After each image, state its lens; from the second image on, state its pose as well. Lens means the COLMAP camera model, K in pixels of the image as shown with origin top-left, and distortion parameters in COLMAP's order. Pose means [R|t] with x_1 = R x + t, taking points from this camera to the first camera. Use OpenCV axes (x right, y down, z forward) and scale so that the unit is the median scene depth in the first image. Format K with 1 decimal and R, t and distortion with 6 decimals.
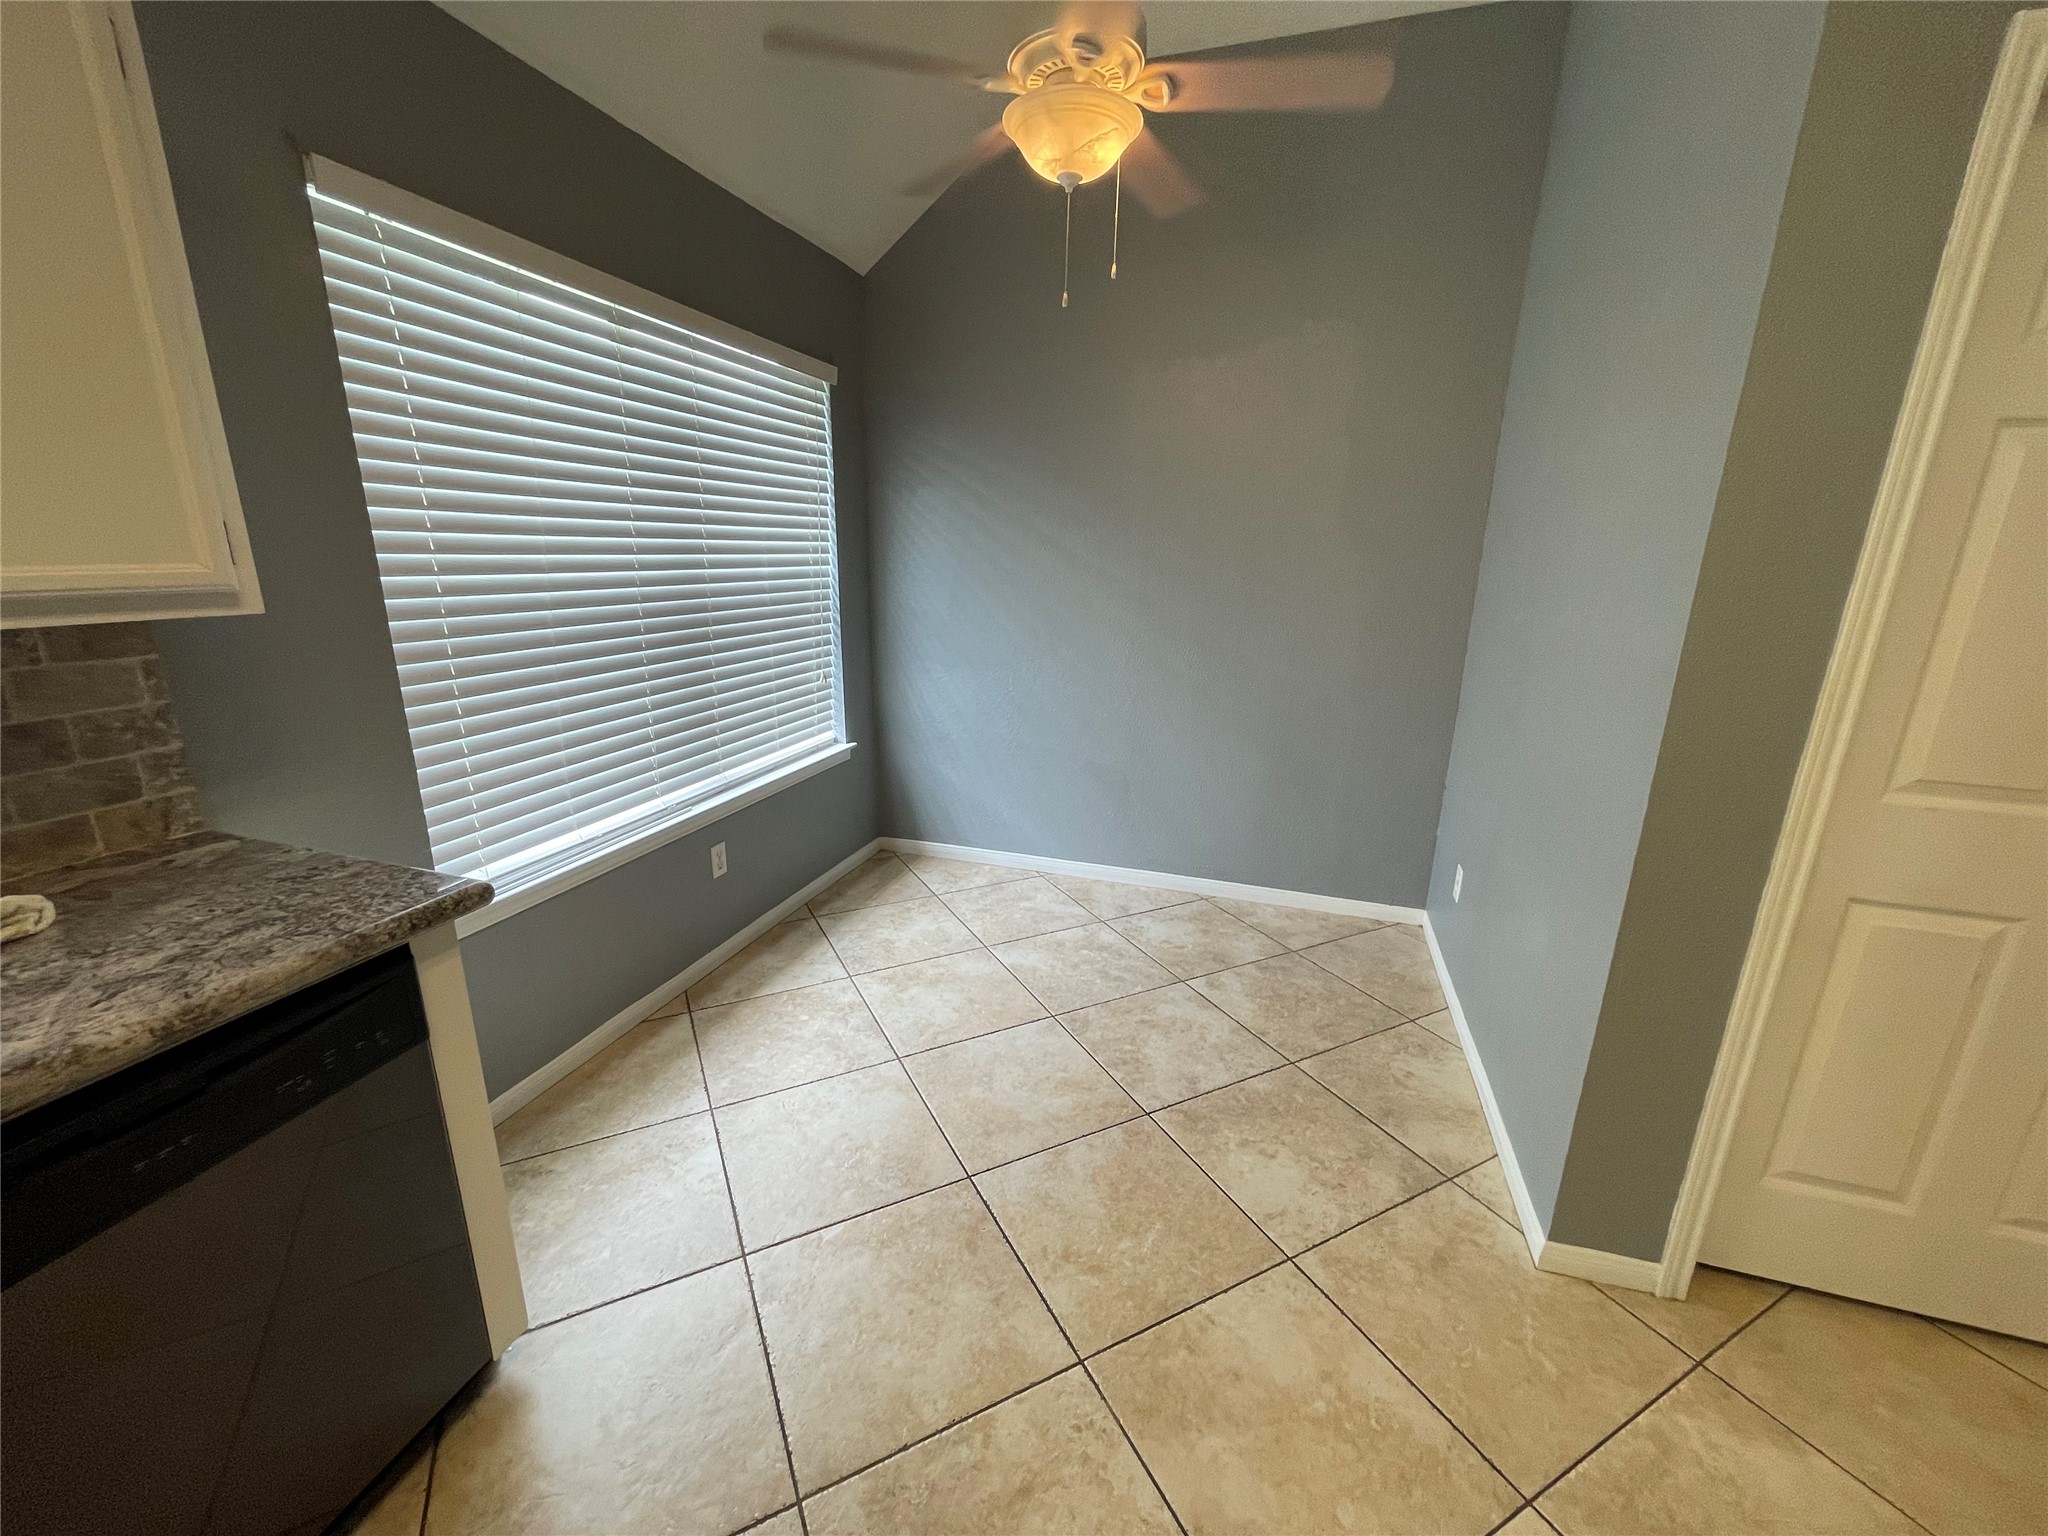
lens RADIAL K [[824.0, 0, 1029.5], [0, 824.0, 766.6], [0, 0, 1]] dist [-0.001272, 0.000973]
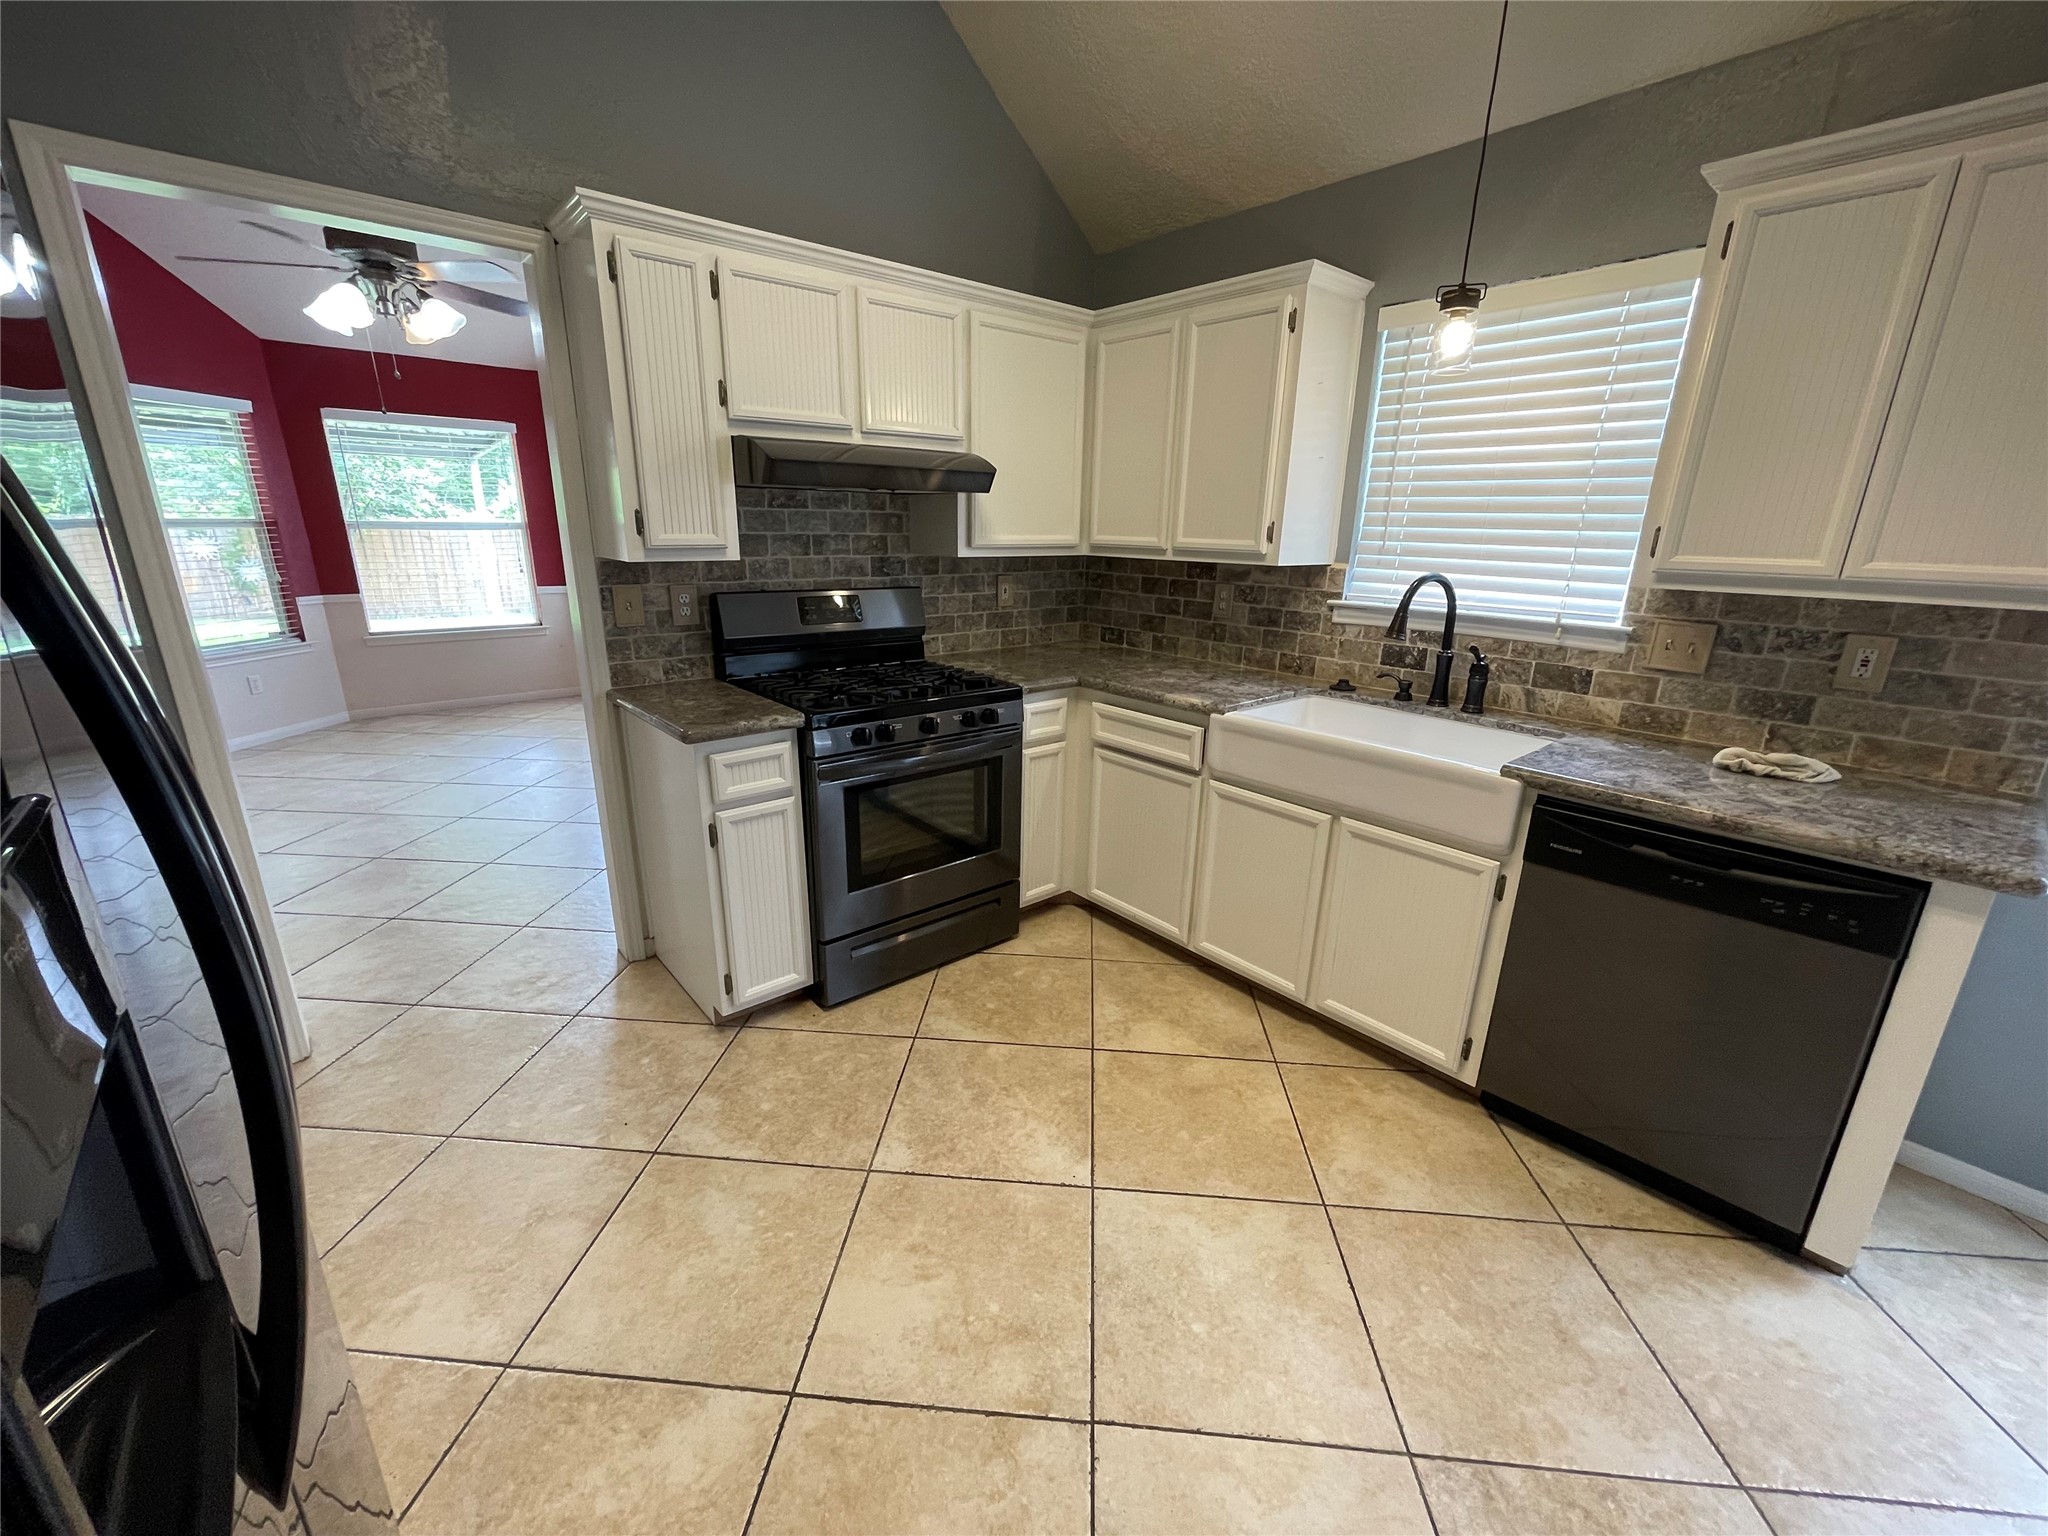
lens RADIAL K [[824.0, 0, 1017.9], [0, 824.0, 772.5], [0, 0, 1]] dist [-0.001272, 0.000973]
pose [[-0.533334, 0.214151, -0.818349, 0.415282], [-0.247996, 0.885331, 0.393303, -0.031667], [0.808736, 0.412709, -0.419068, 0.168394]]
